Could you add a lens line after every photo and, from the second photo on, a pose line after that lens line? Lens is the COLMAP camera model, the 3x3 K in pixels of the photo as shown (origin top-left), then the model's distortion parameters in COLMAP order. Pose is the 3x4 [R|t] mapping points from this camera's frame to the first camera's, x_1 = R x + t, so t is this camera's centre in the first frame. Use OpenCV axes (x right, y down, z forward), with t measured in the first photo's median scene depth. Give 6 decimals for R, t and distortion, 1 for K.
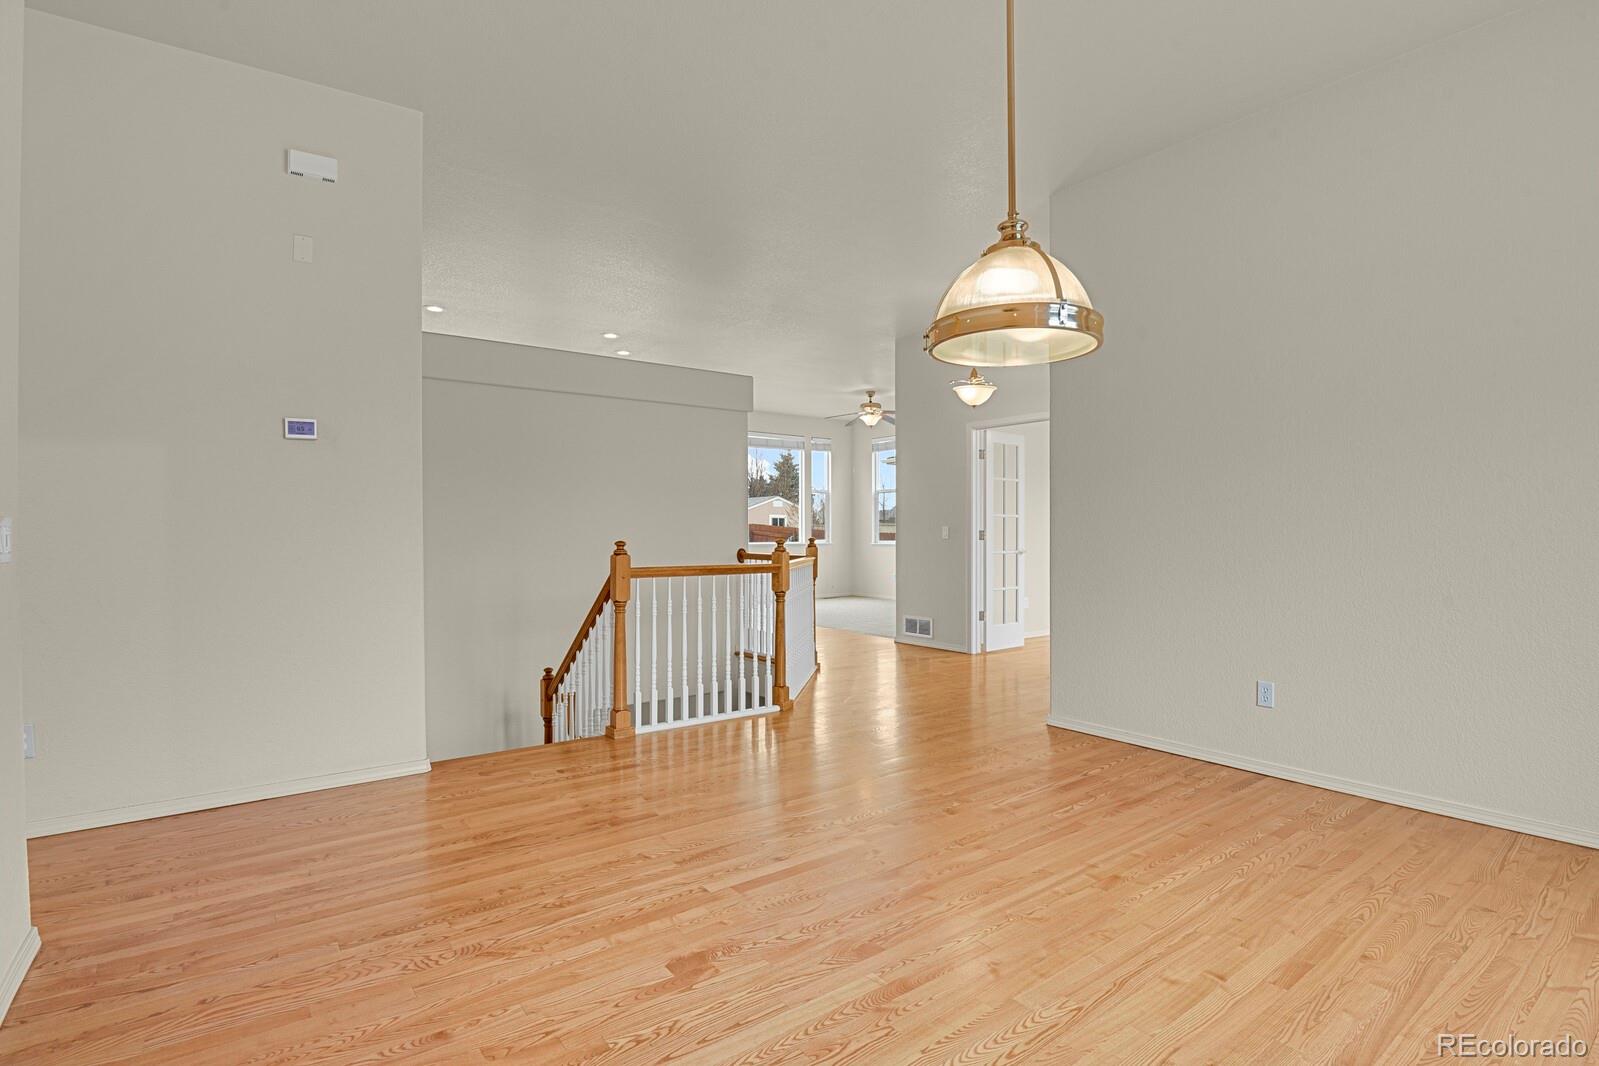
lens RADIAL K [[783.0, 0, 800.1], [0, 783.0, 531.0], [0, 0, 1]] dist [-0.004234, -0.000617]
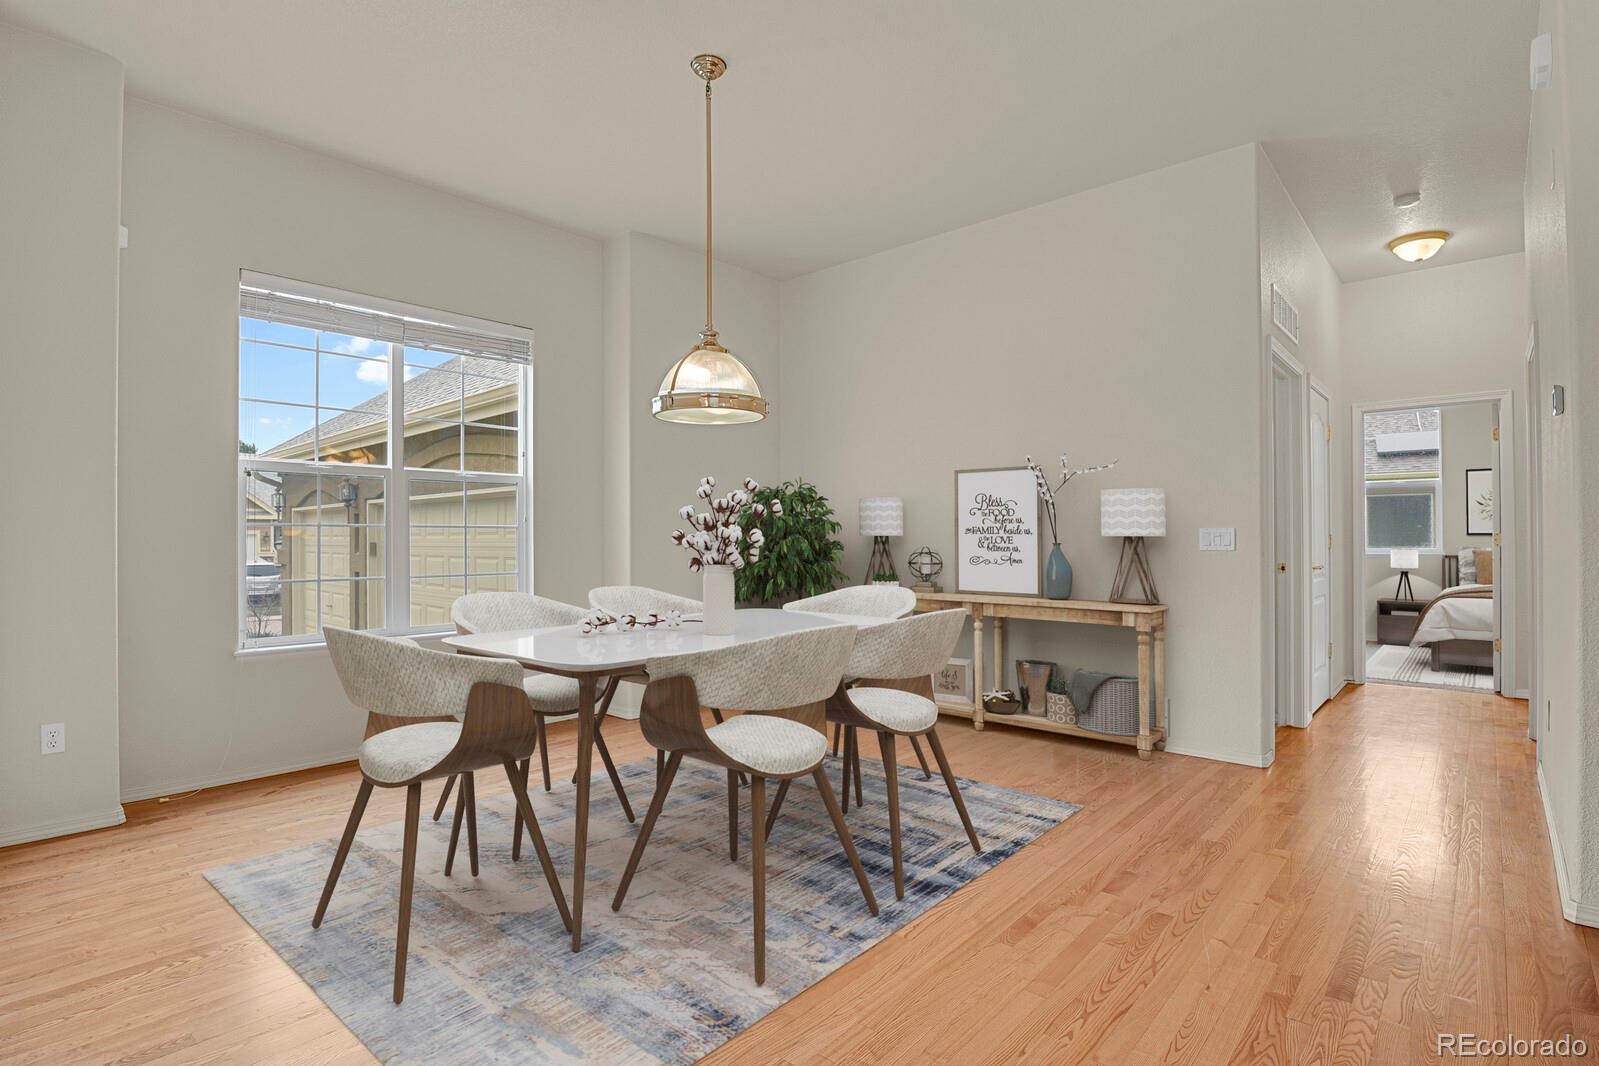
lens RADIAL K [[783.0, 0, 798.3], [0, 783.0, 538.0], [0, 0, 1]] dist [-0.004234, -0.000617]
pose [[-0.980087, 0.004543, -0.198515, 0.314041], [0.005611, 0.999973, -0.004816, 0.009118], [0.198487, -0.005834, -0.980086, 1.950087]]
